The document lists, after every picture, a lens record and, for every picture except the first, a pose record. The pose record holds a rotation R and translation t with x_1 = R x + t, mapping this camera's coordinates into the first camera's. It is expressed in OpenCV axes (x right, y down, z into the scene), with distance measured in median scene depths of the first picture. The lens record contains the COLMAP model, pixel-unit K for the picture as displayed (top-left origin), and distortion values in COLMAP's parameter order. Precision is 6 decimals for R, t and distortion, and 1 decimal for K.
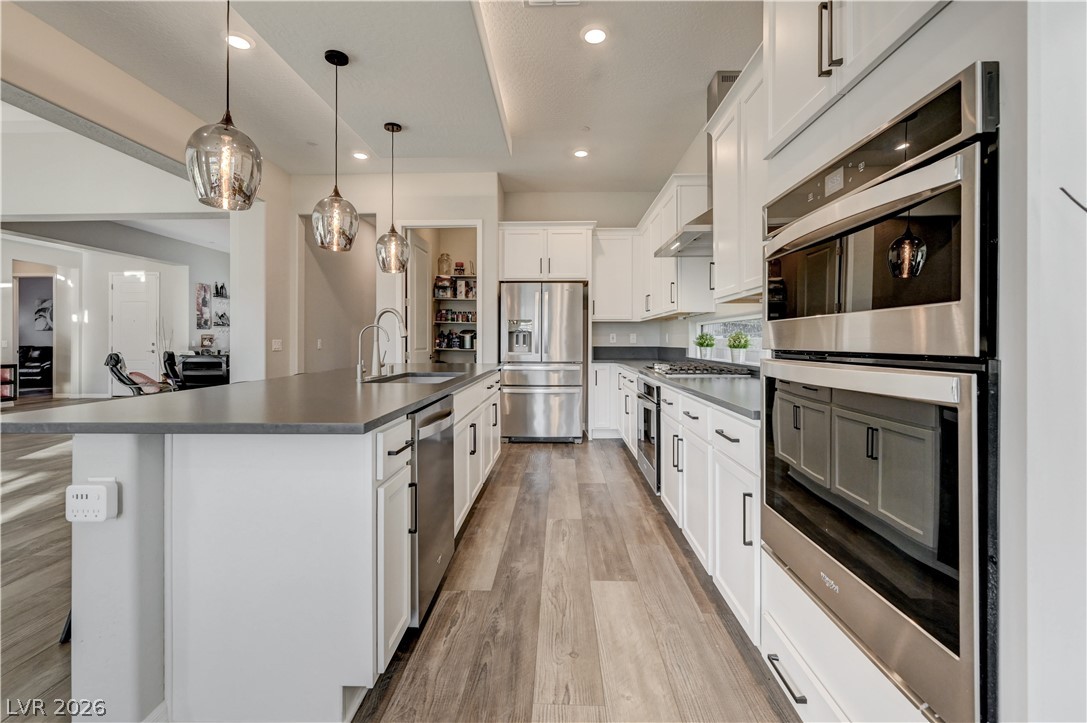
lens RADIAL K [[461.6, 0, 547.0], [0, 461.6, 343.3], [0, 0, 1]] dist [0.000635, 0.000030]
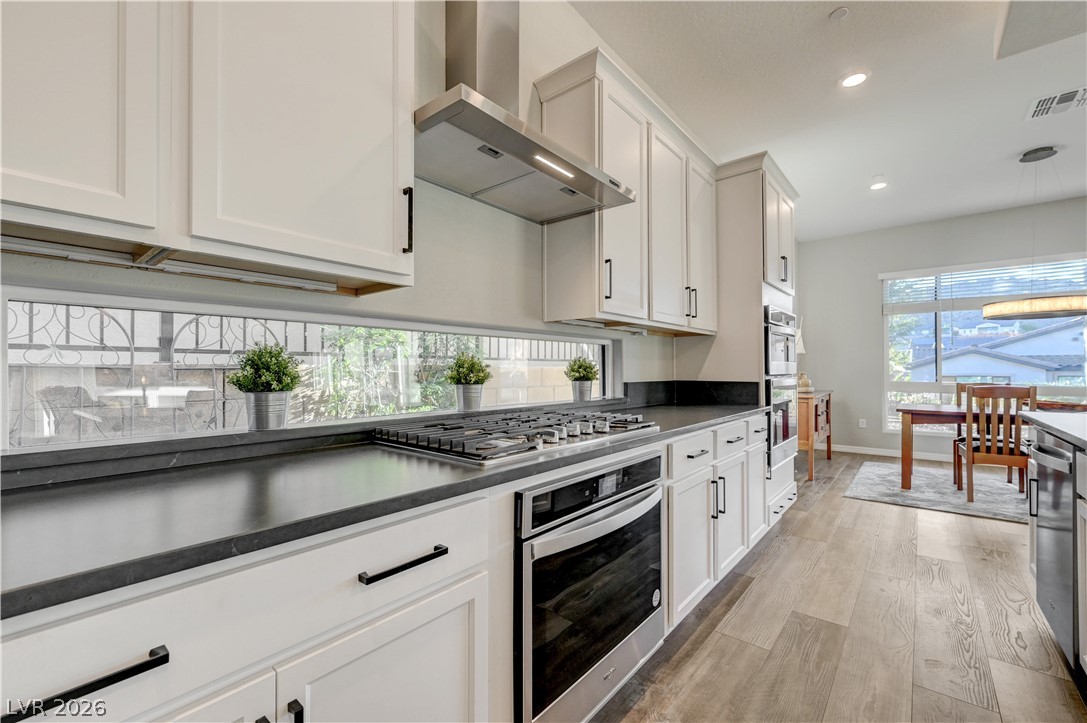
lens RADIAL K [[455.9, 0, 543.5], [0, 455.9, 361.5], [0, 0, 1]] dist [0.000625, 0.000016]
pose [[-0.786561, 0.005352, 0.617489, 0.002889], [-0.000114, 0.999961, -0.008813, -0.016141], [-0.617513, -0.007003, -0.786530, 1.620672]]
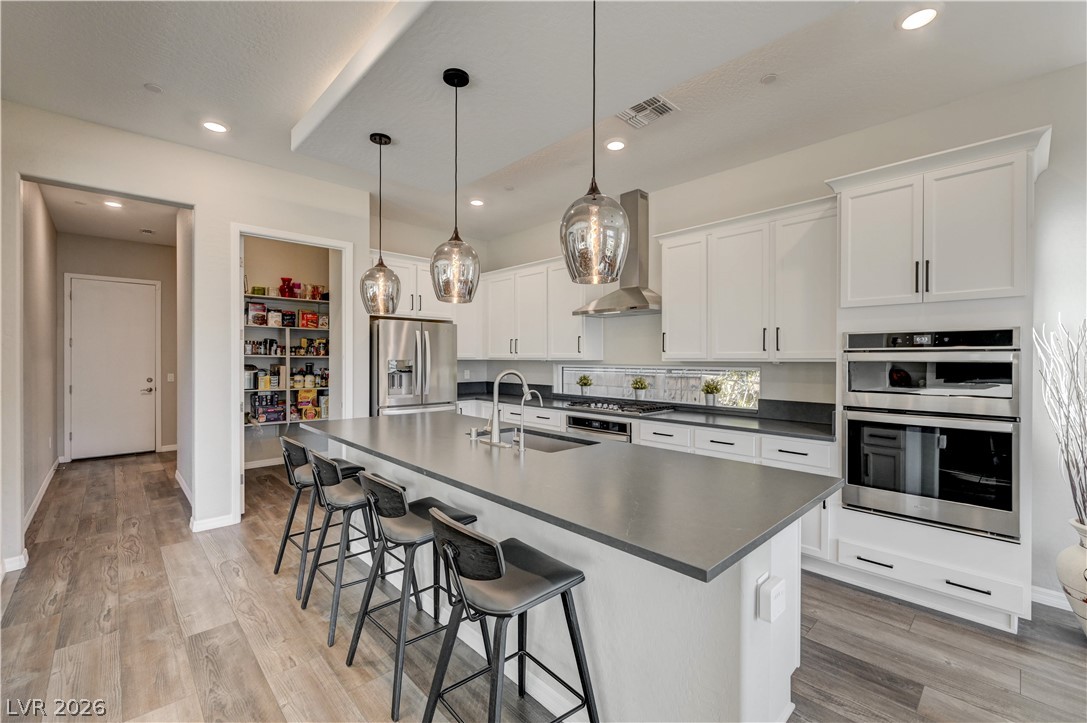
lens RADIAL K [[455.9, 0, 543.5], [0, 455.9, 361.5], [0, 0, 1]] dist [0.000625, 0.000016]
pose [[0.705446, -0.002324, 0.708760, -0.791696], [-0.000346, 0.999993, 0.003623, -0.079953], [-0.708764, -0.002801, 0.705440, 0.239210]]
